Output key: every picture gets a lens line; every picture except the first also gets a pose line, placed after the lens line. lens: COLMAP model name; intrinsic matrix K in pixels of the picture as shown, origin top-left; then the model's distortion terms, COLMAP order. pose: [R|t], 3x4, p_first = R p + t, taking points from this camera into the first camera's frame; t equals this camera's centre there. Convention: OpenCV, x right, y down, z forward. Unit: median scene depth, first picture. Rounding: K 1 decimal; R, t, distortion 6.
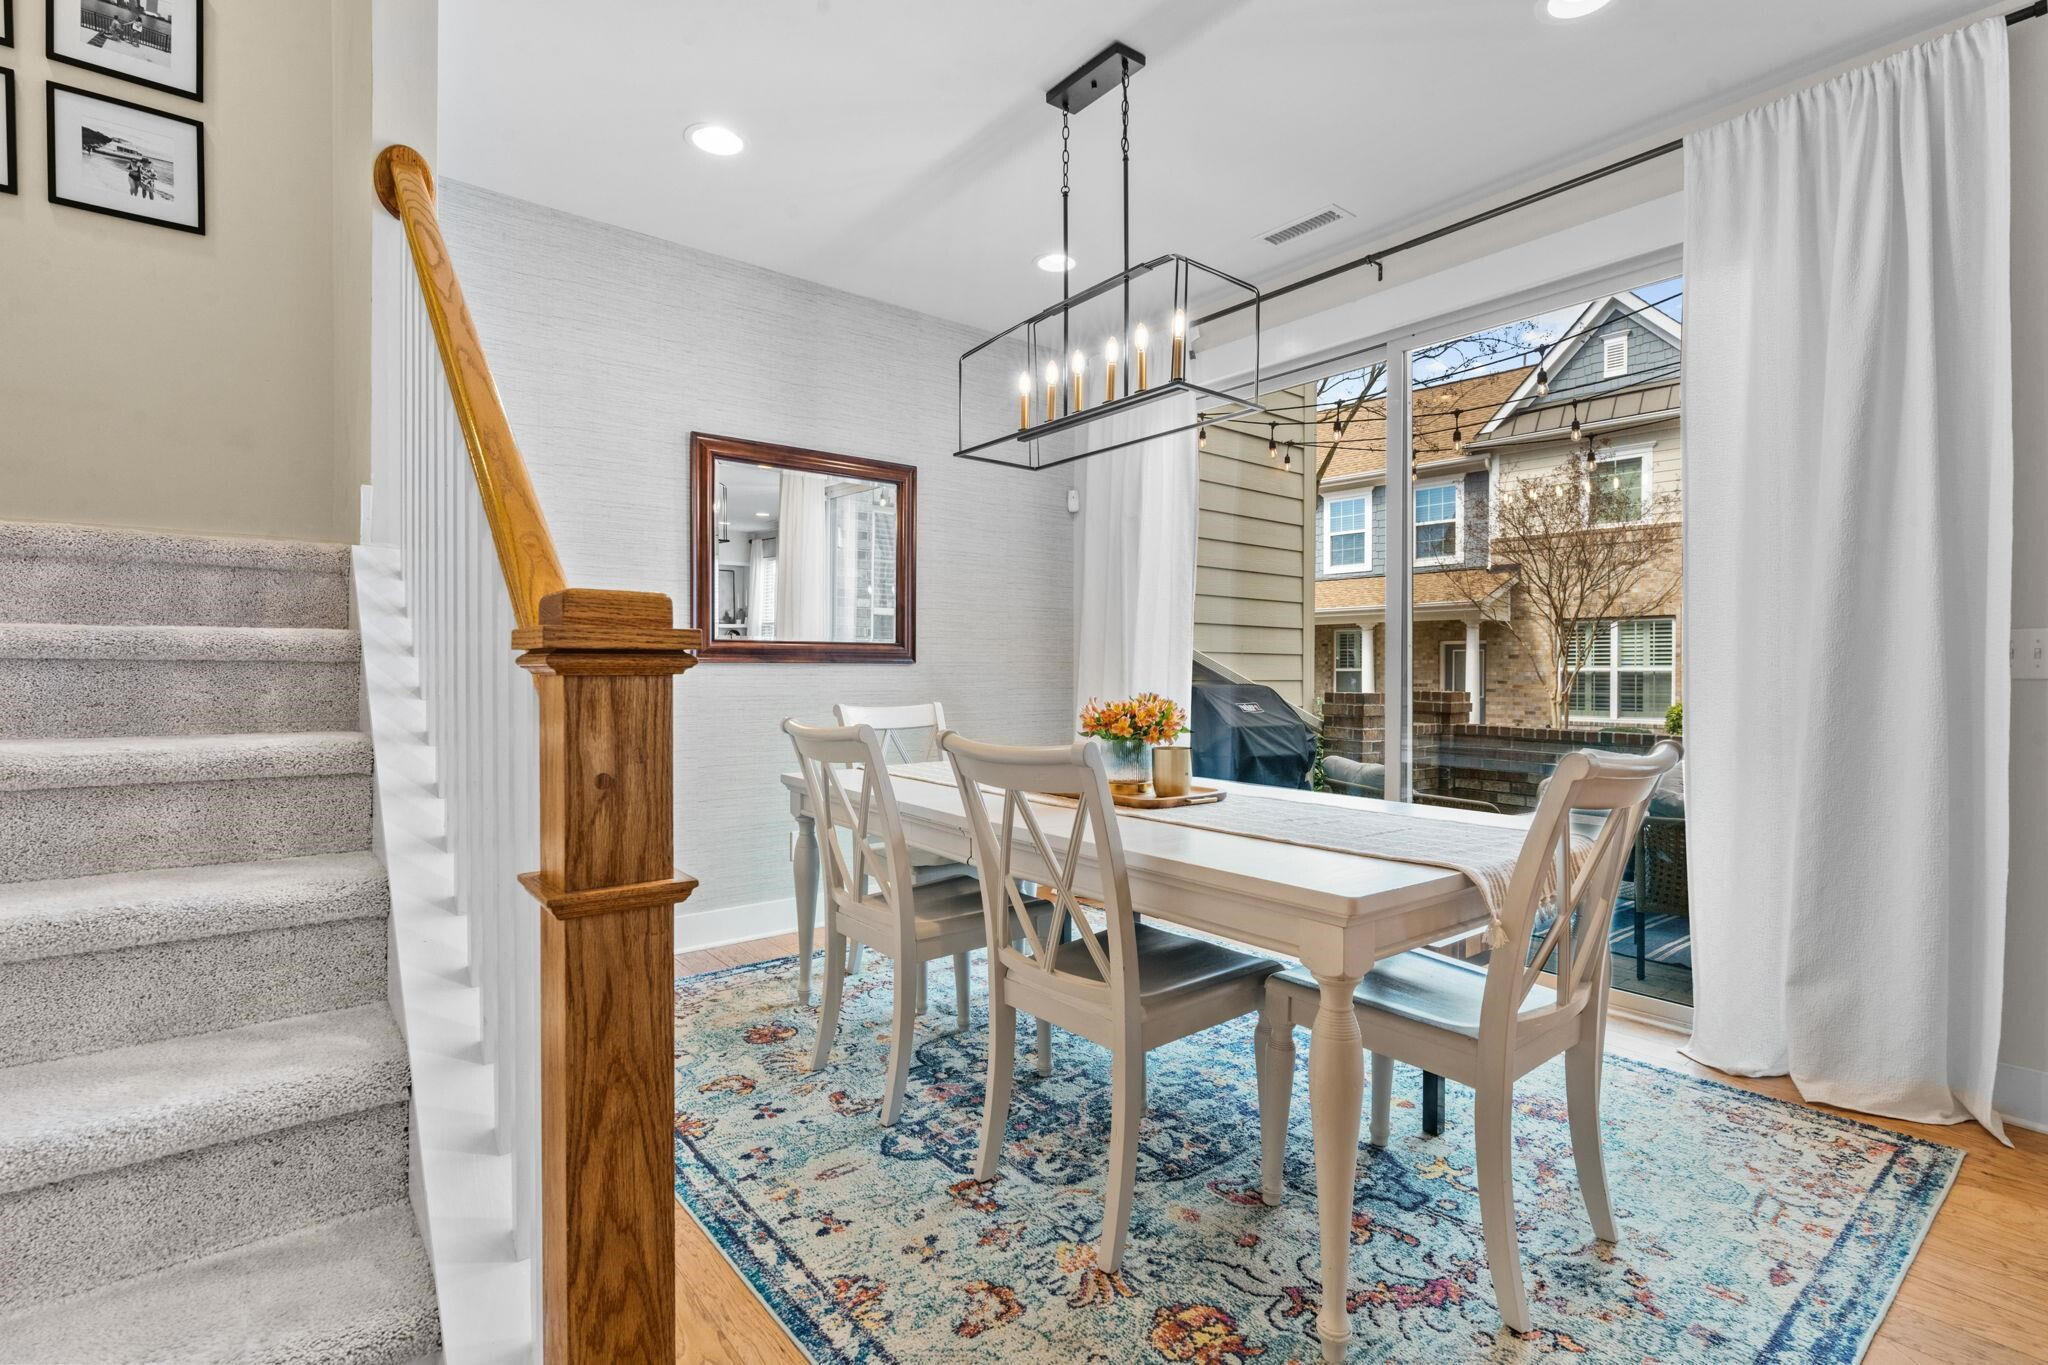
lens RADIAL K [[955.5, 0, 1001.4], [0, 955.5, 680.0], [0, 0, 1]] dist [-0.003629, -0.000496]
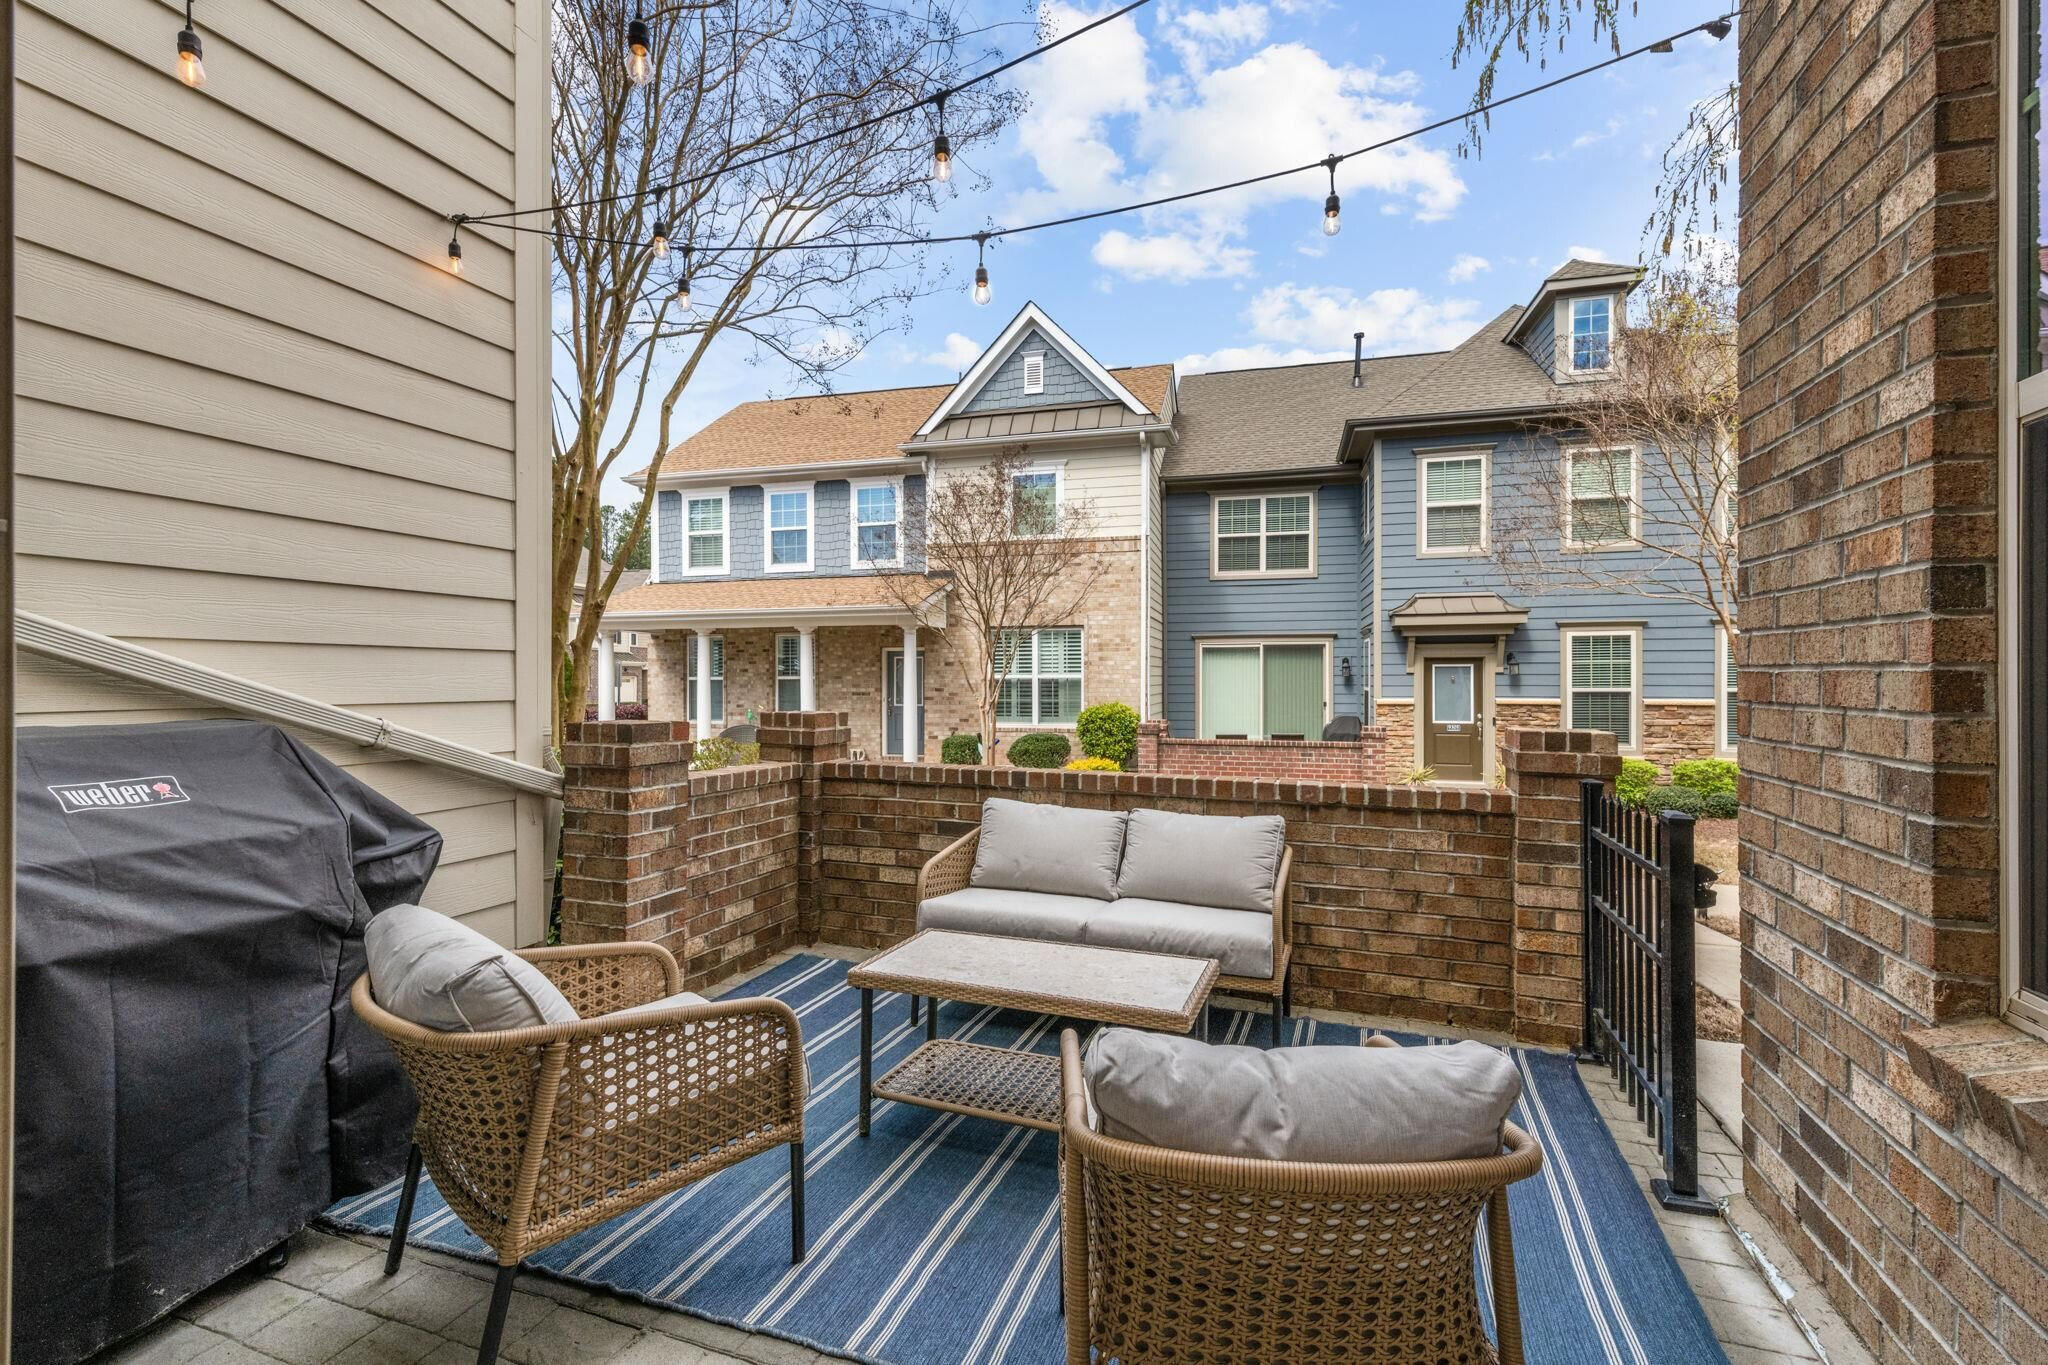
lens RADIAL K [[903.0, 0, 1017.5], [0, 903.0, 686.1], [0, 0, 1]] dist [-0.001872, -0.000336]
pose [[0.853270, -0.008768, 0.521396, 0.115390], [0.009427, 0.999955, 0.001389, -0.002363], [-0.521385, 0.003730, 0.853314, 0.174266]]
